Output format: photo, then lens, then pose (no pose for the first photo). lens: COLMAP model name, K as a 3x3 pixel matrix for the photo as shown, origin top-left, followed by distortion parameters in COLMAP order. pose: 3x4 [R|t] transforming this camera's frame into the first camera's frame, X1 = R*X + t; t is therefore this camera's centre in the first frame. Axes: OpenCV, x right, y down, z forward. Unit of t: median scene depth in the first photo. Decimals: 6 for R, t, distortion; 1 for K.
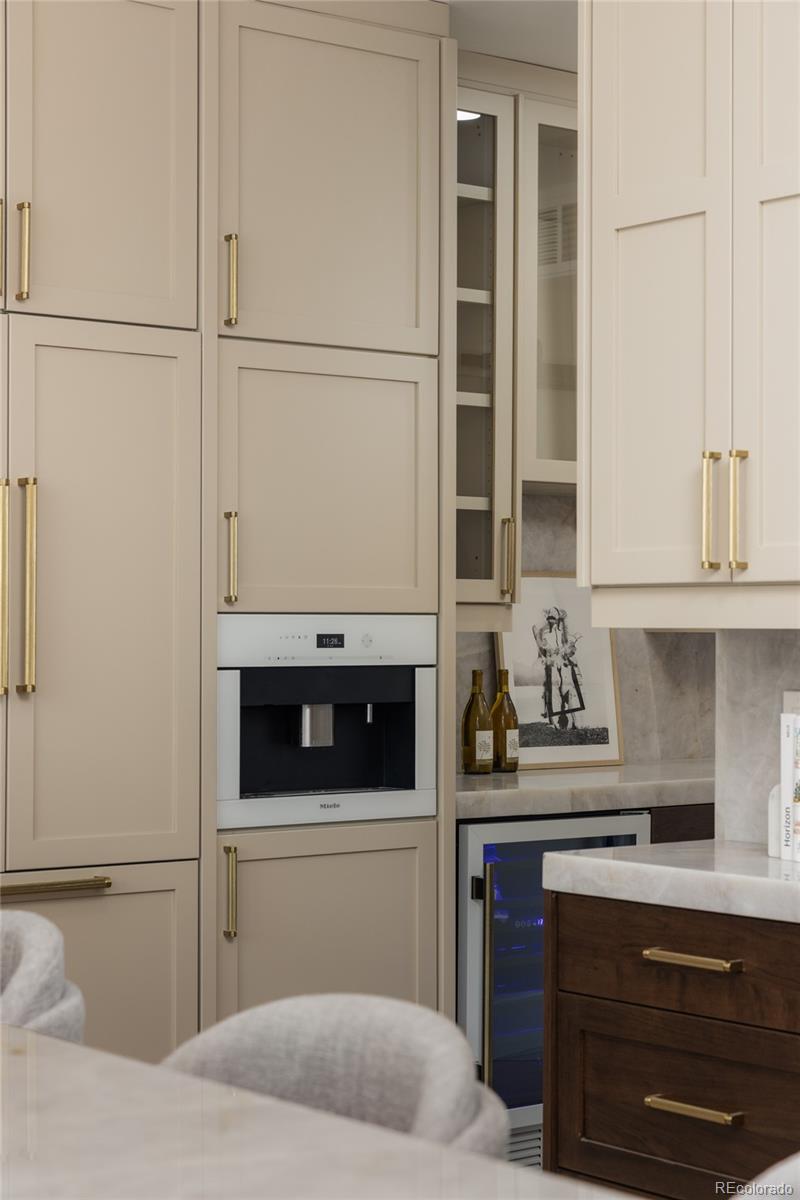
lens RADIAL K [[2332.7, 0, 398.5], [0, 2332.7, 600.8], [0, 0, 1]] dist [0.112676, 0.000000]
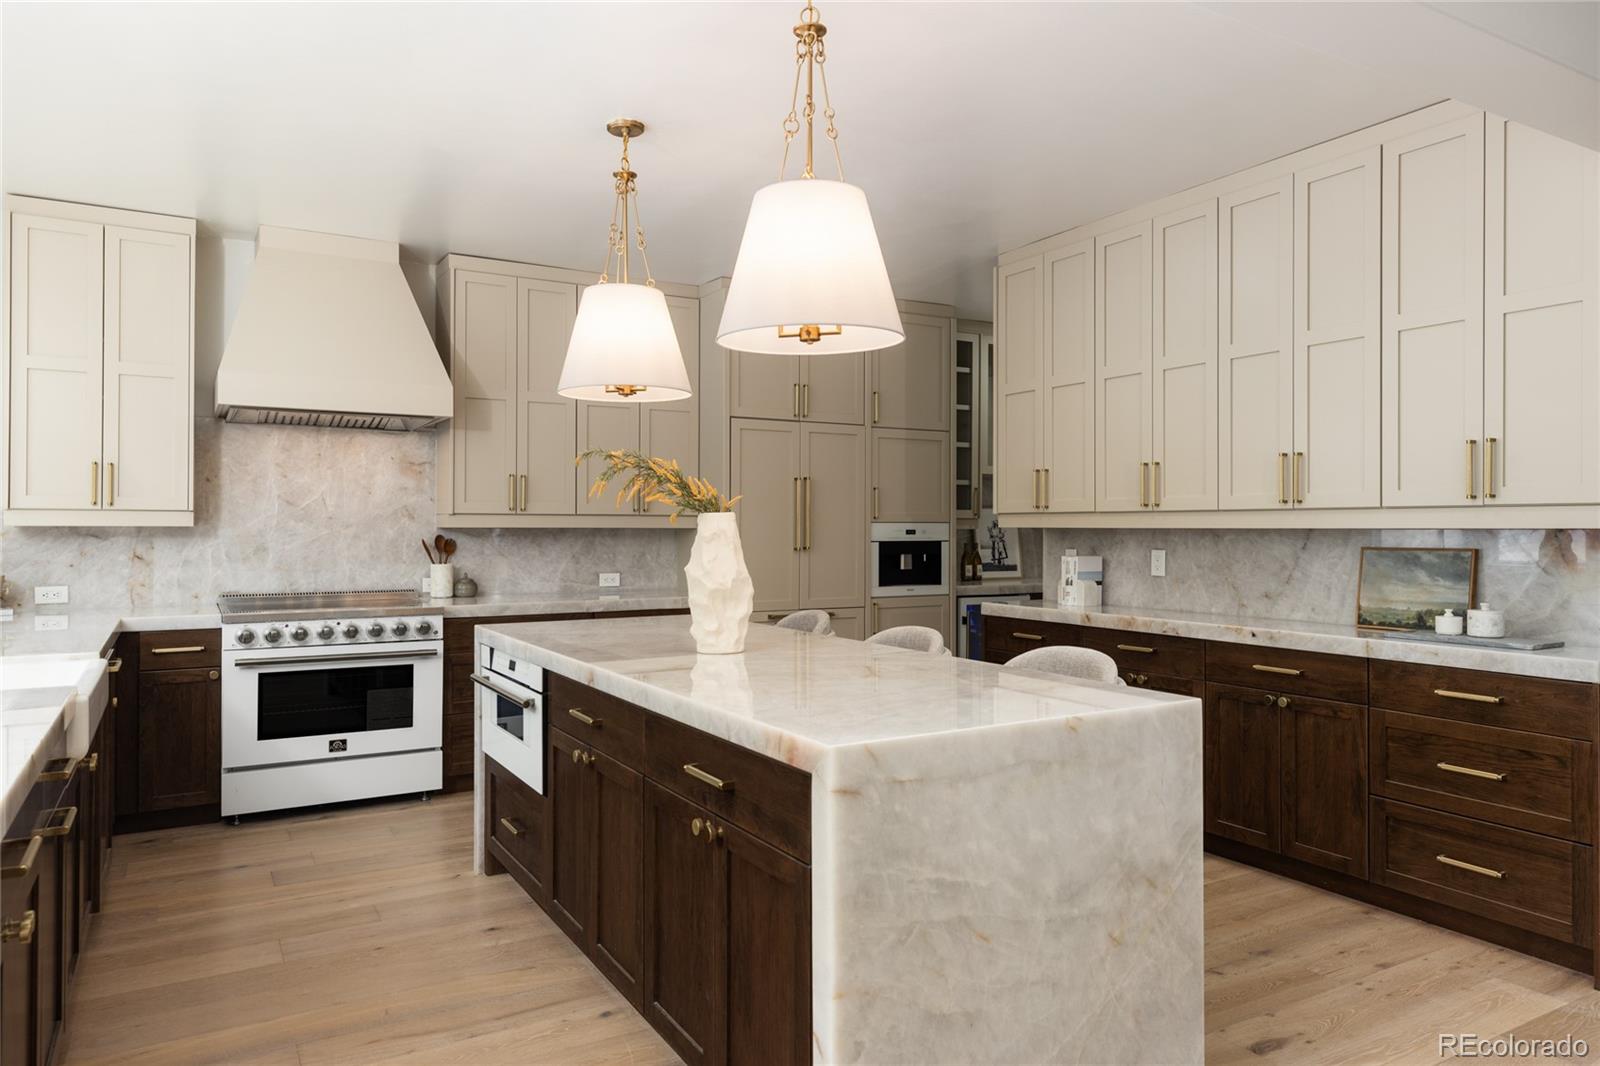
lens RADIAL K [[1034.2, 0, 797.6], [0, 1034.2, 526.9], [0, 0, 1]] dist [0.011009, -0.001441]
pose [[0.989705, -0.001605, -0.143115, 0.013915], [0.003220, 0.999934, 0.011048, -0.003298], [0.143088, -0.011395, 0.989644, -0.253671]]
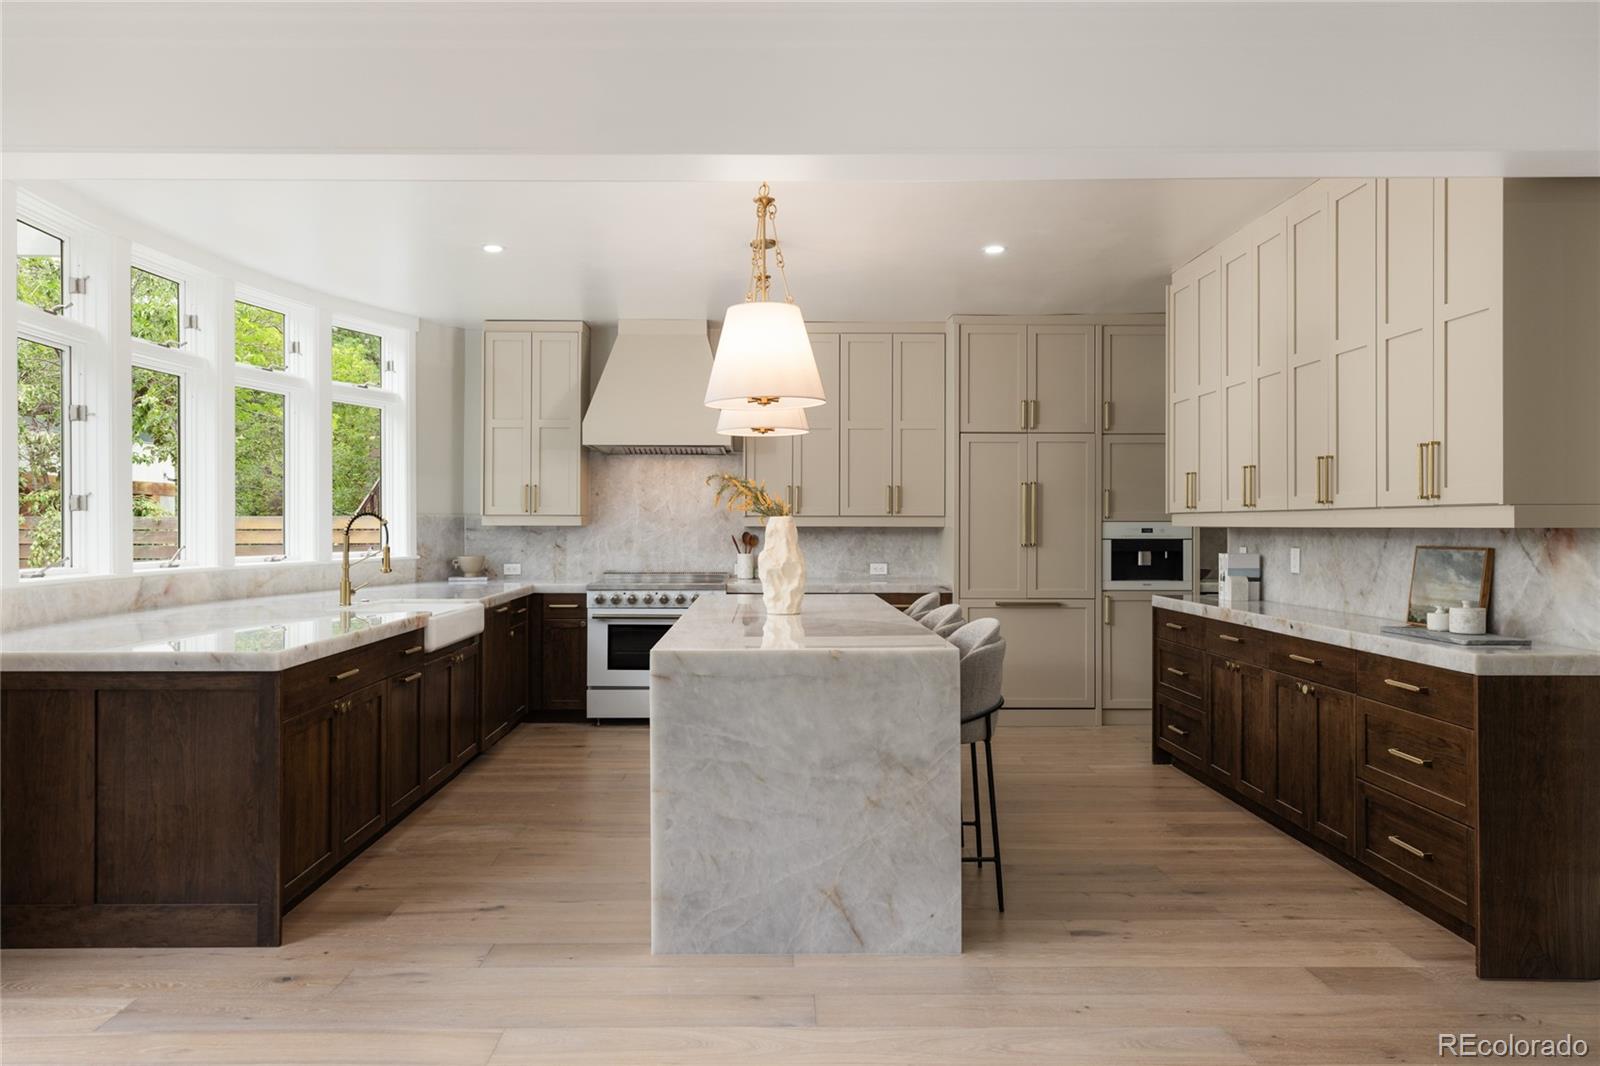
lens RADIAL K [[1034.2, 0, 759.3], [0, 1034.2, 526.6], [0, 0, 1]] dist [0.011009, -0.001441]
pose [[0.781113, -0.001341, -0.624389, 0.397153], [0.009110, 0.999916, 0.009248, -0.004674], [0.624324, -0.012912, 0.781059, -0.347506]]
